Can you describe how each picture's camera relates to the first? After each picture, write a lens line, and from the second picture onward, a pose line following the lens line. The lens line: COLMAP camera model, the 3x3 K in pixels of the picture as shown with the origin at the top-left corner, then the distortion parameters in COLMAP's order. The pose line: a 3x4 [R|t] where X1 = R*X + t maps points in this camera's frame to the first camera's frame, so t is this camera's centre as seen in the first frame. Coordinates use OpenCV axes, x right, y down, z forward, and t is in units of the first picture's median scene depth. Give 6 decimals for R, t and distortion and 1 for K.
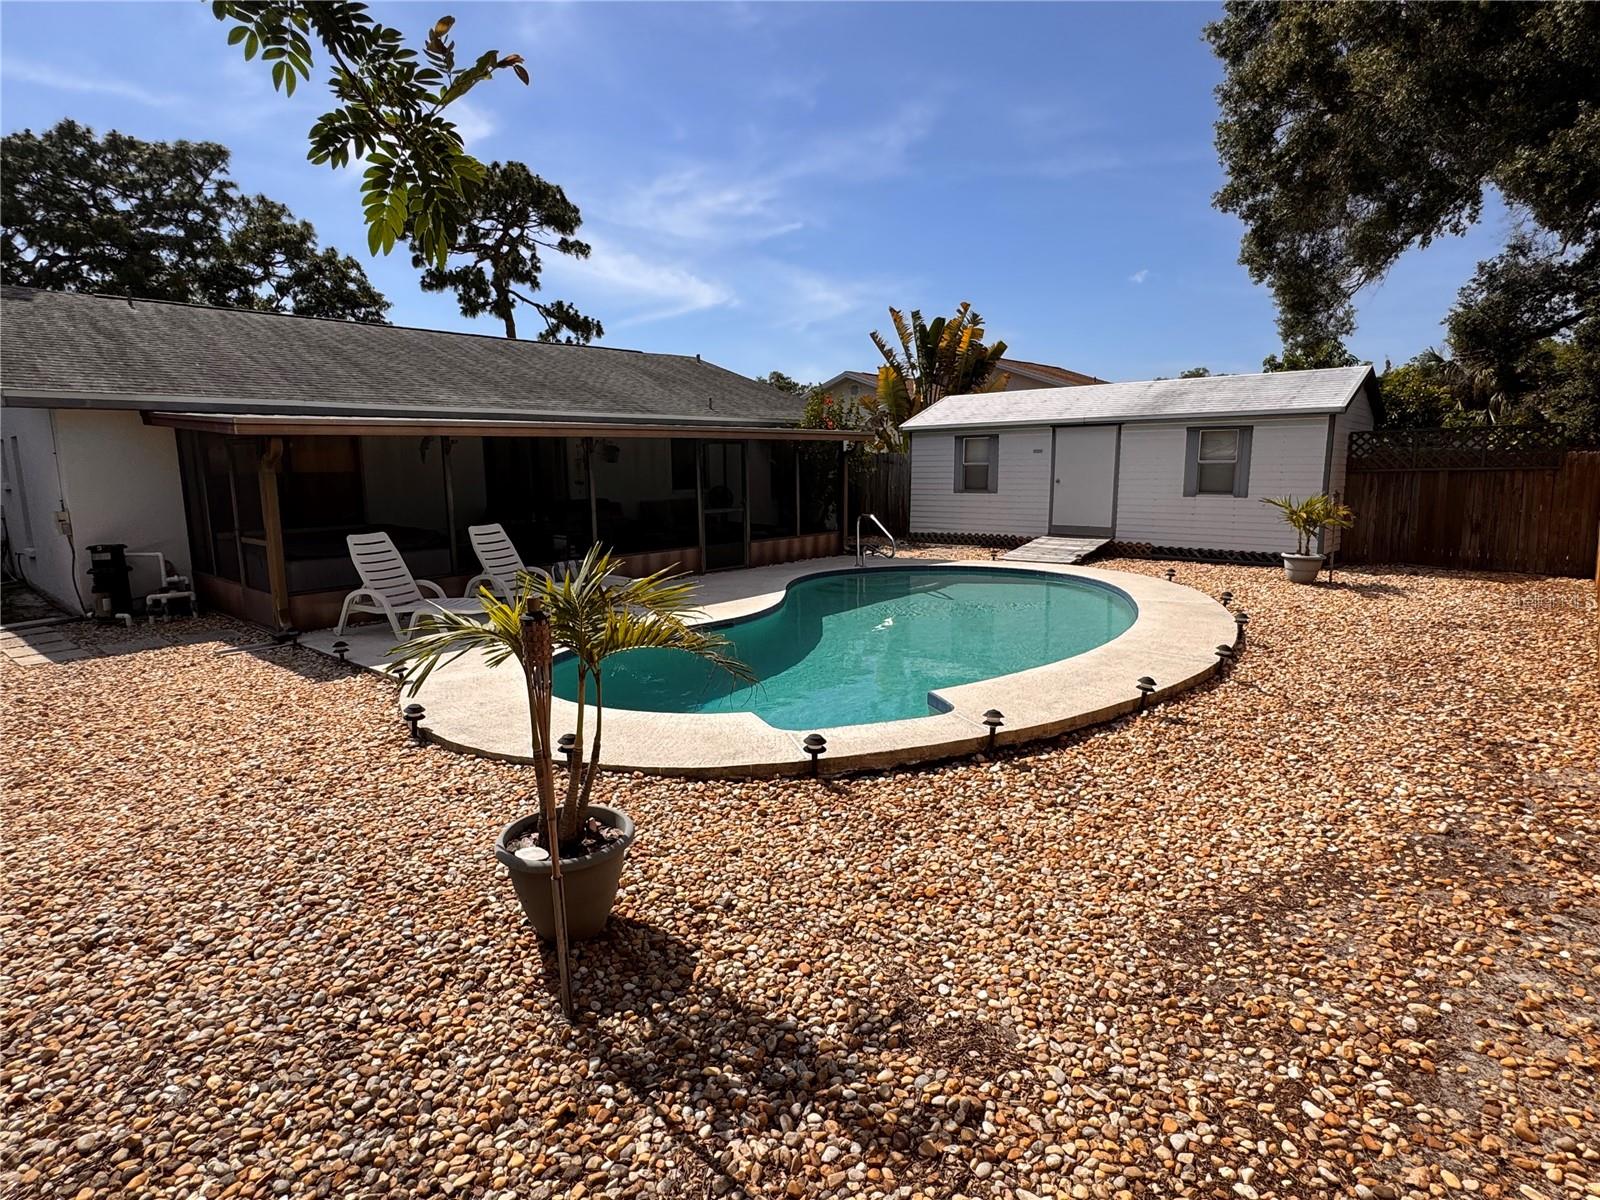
lens RADIAL K [[853.4, 0, 795.8], [0, 853.4, 601.1], [0, 0, 1]] dist [0.000394, -0.002867]
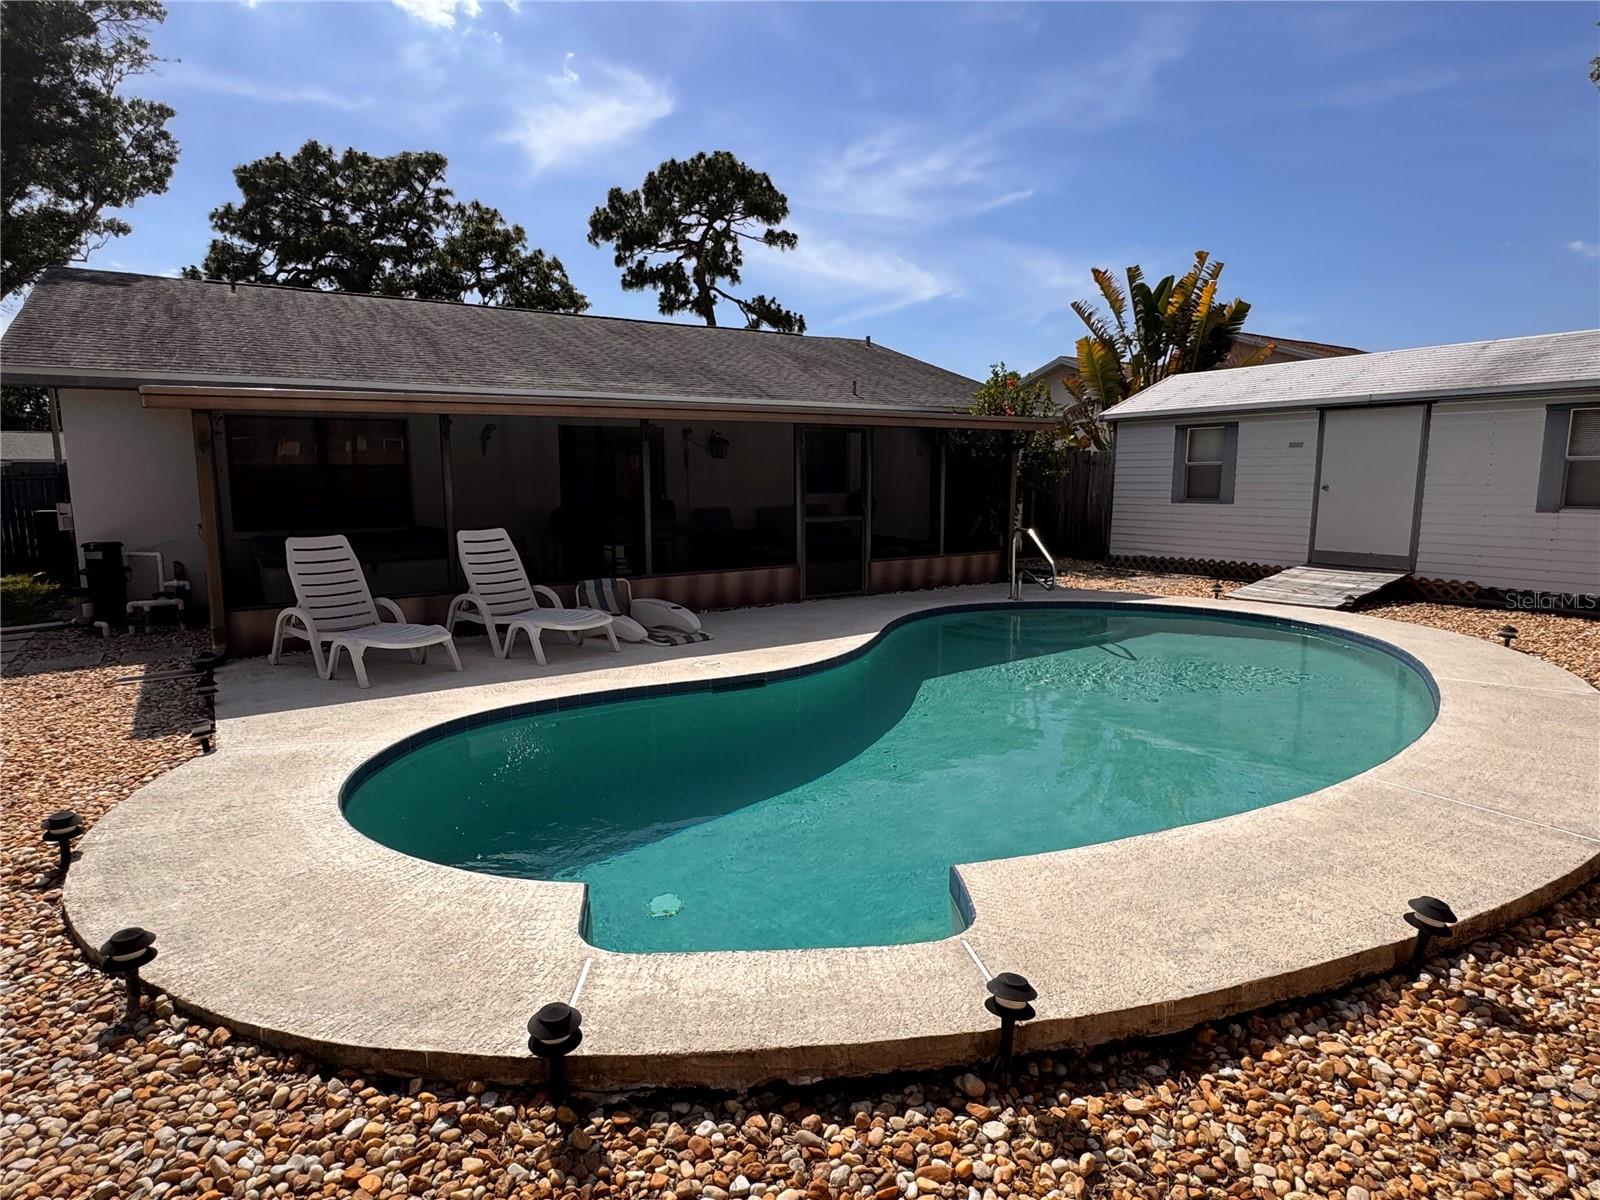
lens RADIAL K [[908.0, 0, 795.6], [0, 908.0, 603.3], [0, 0, 1]] dist [-0.006069, 0.004765]
pose [[0.966820, 0.043404, -0.251746, 0.072069], [-0.047837, 0.998789, -0.011512, -0.015509], [0.250942, 0.023173, 0.967725, 0.162018]]
